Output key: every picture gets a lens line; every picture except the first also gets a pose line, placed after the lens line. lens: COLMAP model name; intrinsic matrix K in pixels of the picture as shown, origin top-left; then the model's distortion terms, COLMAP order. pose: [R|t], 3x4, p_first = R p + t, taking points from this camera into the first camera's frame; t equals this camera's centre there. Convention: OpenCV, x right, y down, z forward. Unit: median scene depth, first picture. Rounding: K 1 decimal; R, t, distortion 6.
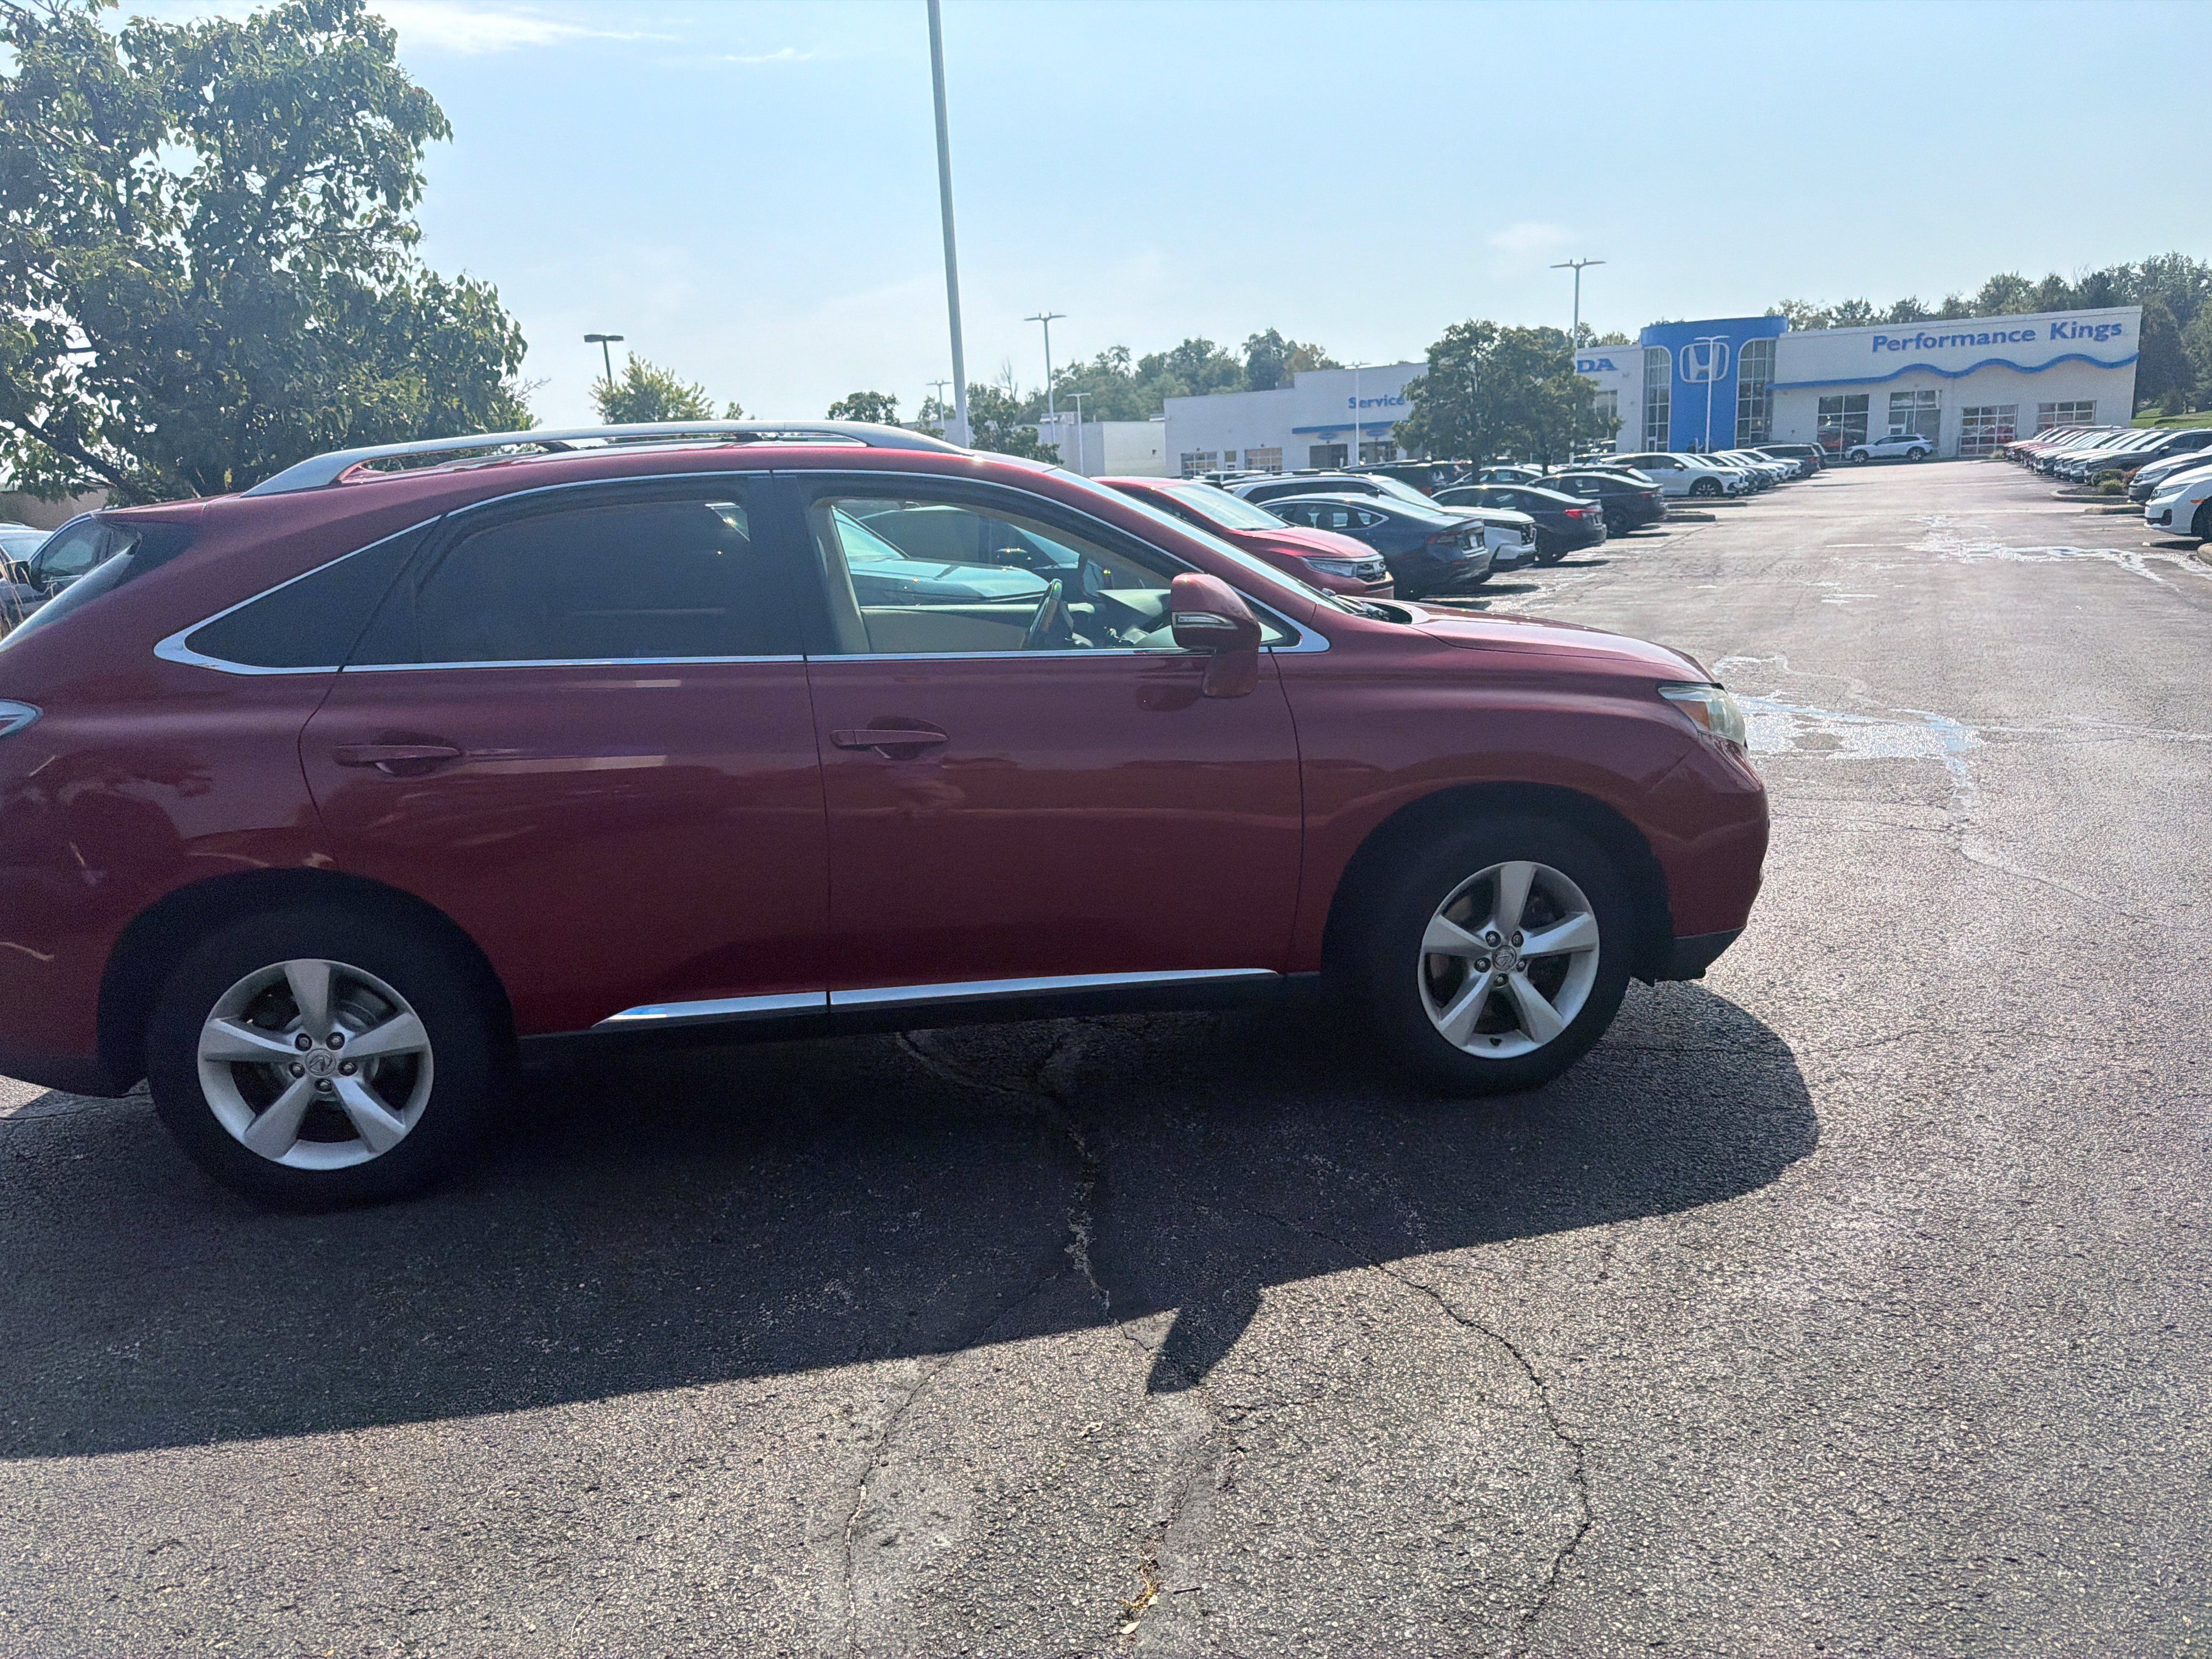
lens RADIAL K [[1553.3, 0, 1085.4], [0, 1553.3, 846.5], [0, 0, 1]] dist [0.034948, -0.041836]
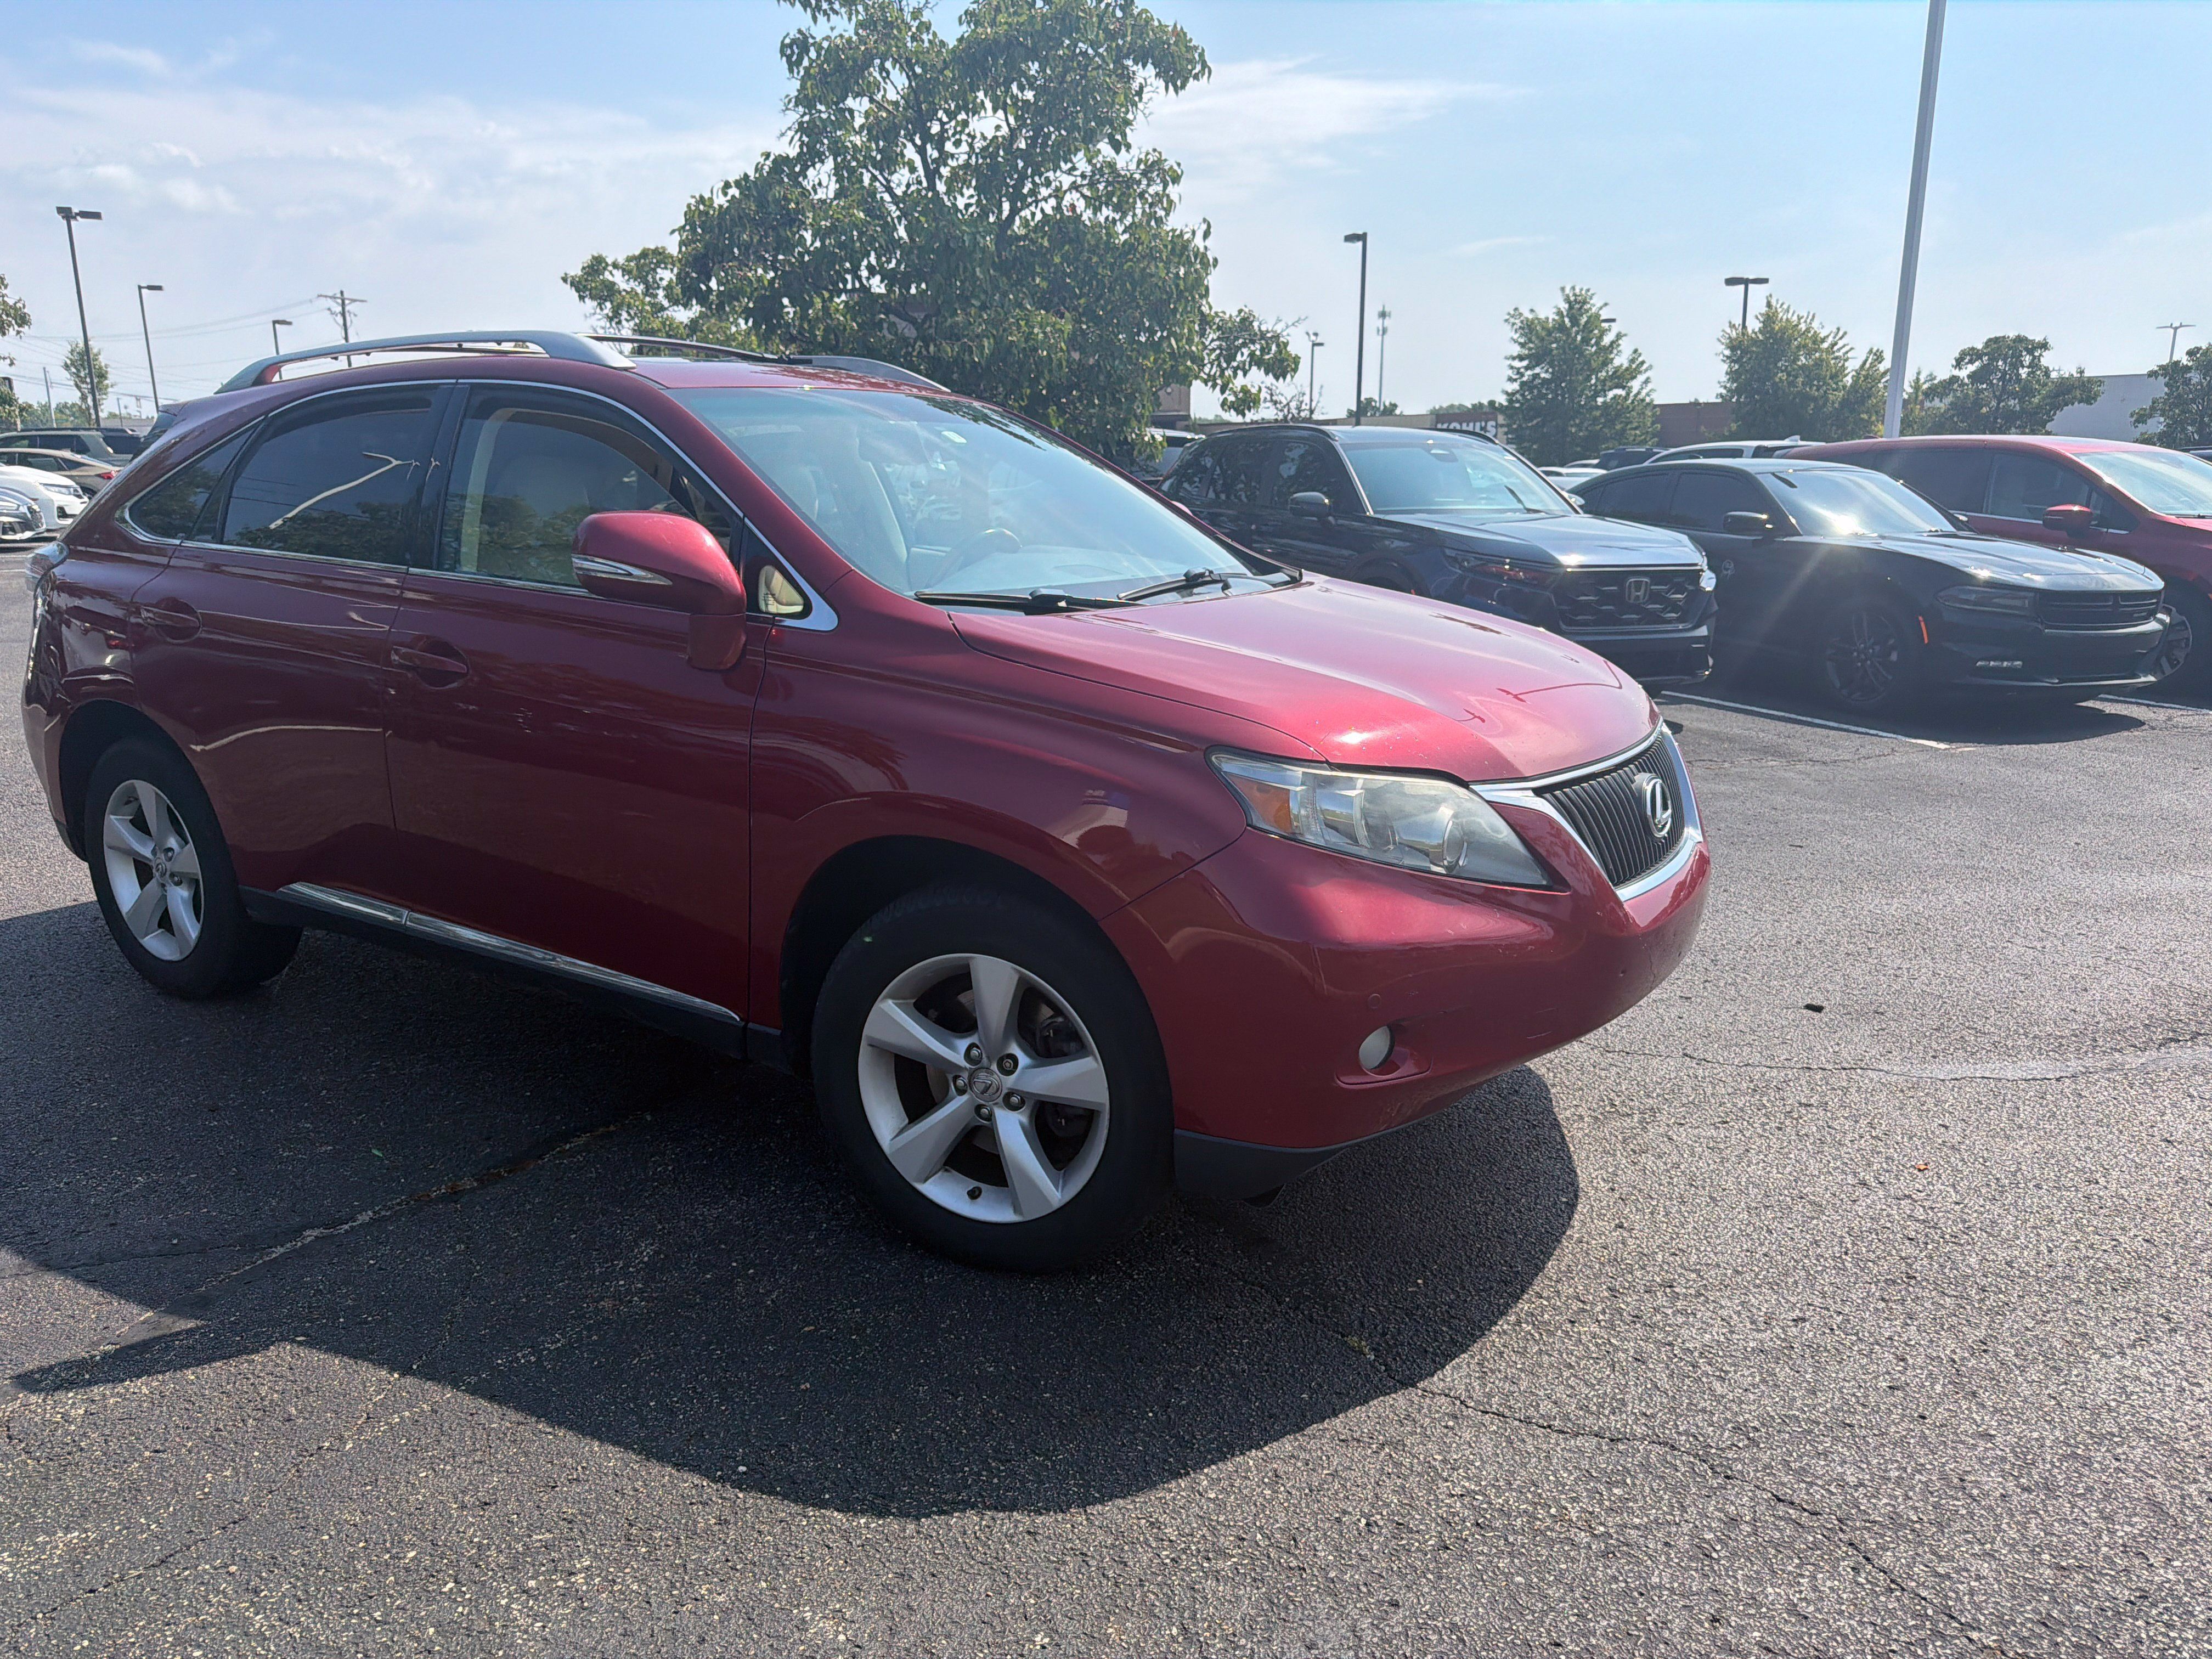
lens RADIAL K [[1553.3, 0, 1095.9], [0, 1553.3, 835.9], [0, 0, 1]] dist [0.034948, -0.041836]
pose [[0.765815, 0.199336, -0.611385, 0.724550], [-0.183660, 0.978941, 0.089123, -0.115139], [0.616276, 0.044035, 0.786298, 0.456389]]
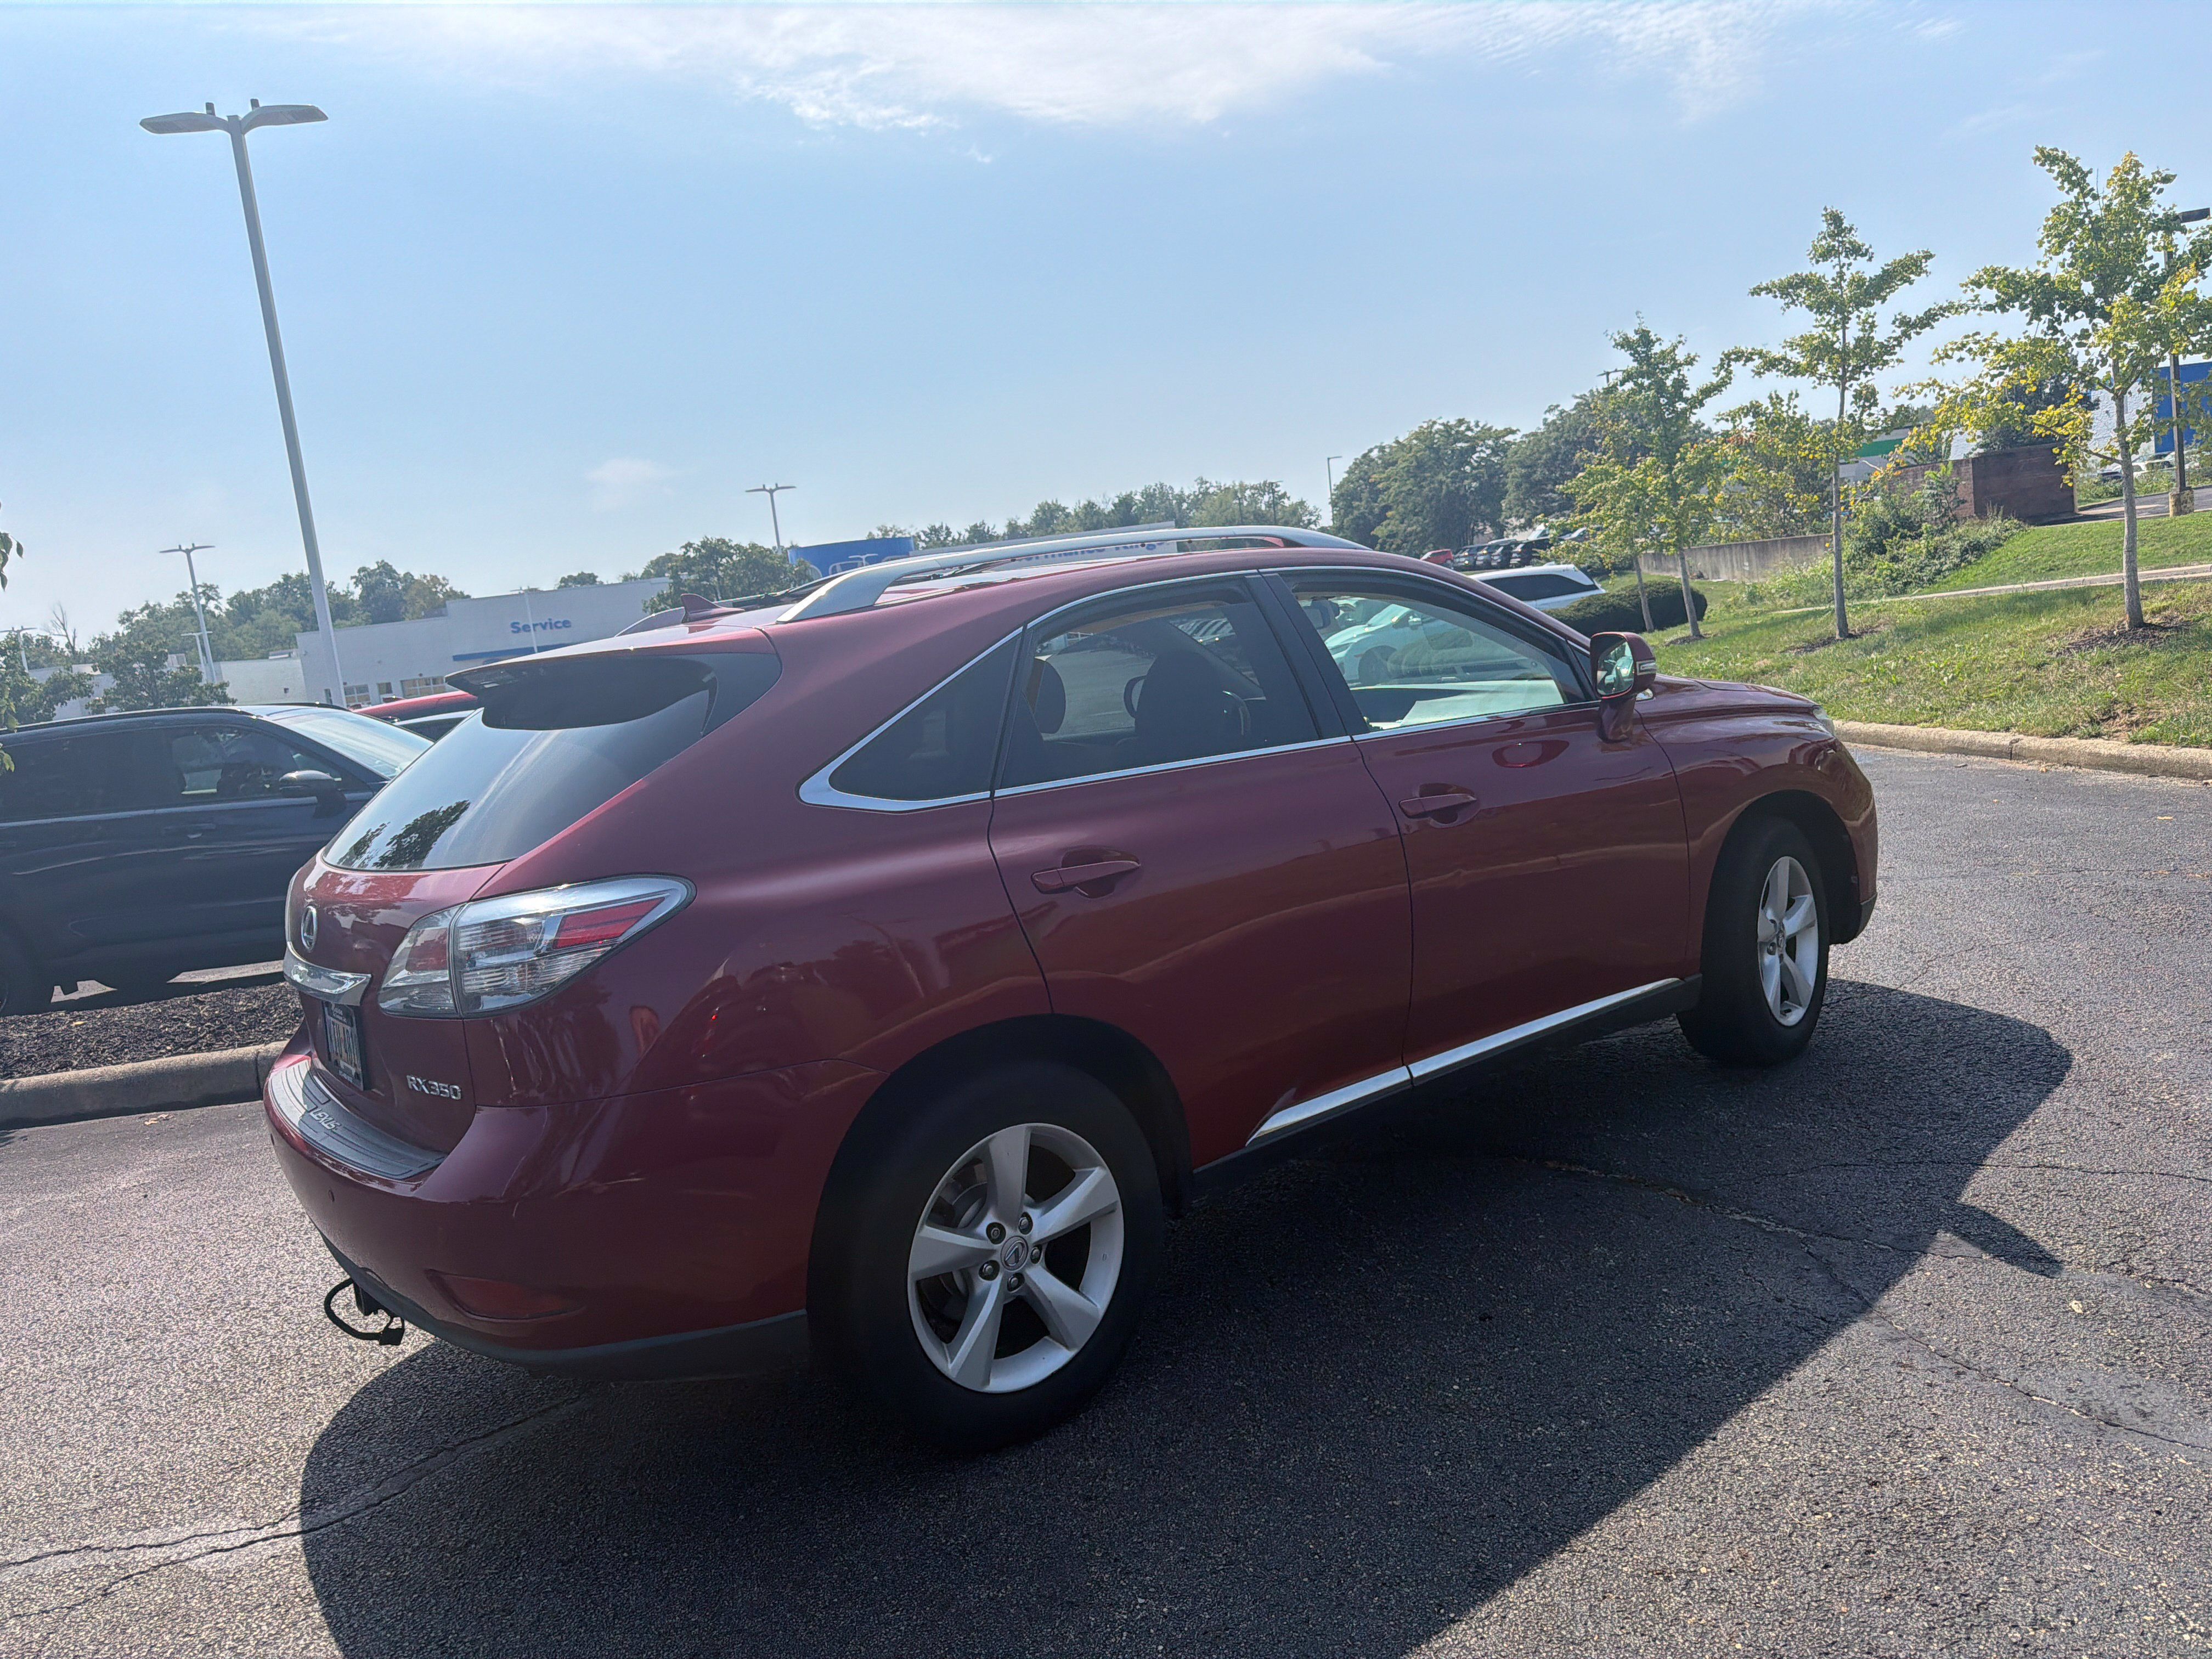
lens RADIAL K [[1553.3, 0, 1089.5], [0, 1553.3, 813.3], [0, 0, 1]] dist [0.034948, -0.041836]
pose [[0.858763, -0.112933, 0.499772, -0.780175], [0.189116, 0.976397, -0.104324, 0.000543], [-0.476195, 0.184104, 0.859851, 0.194021]]
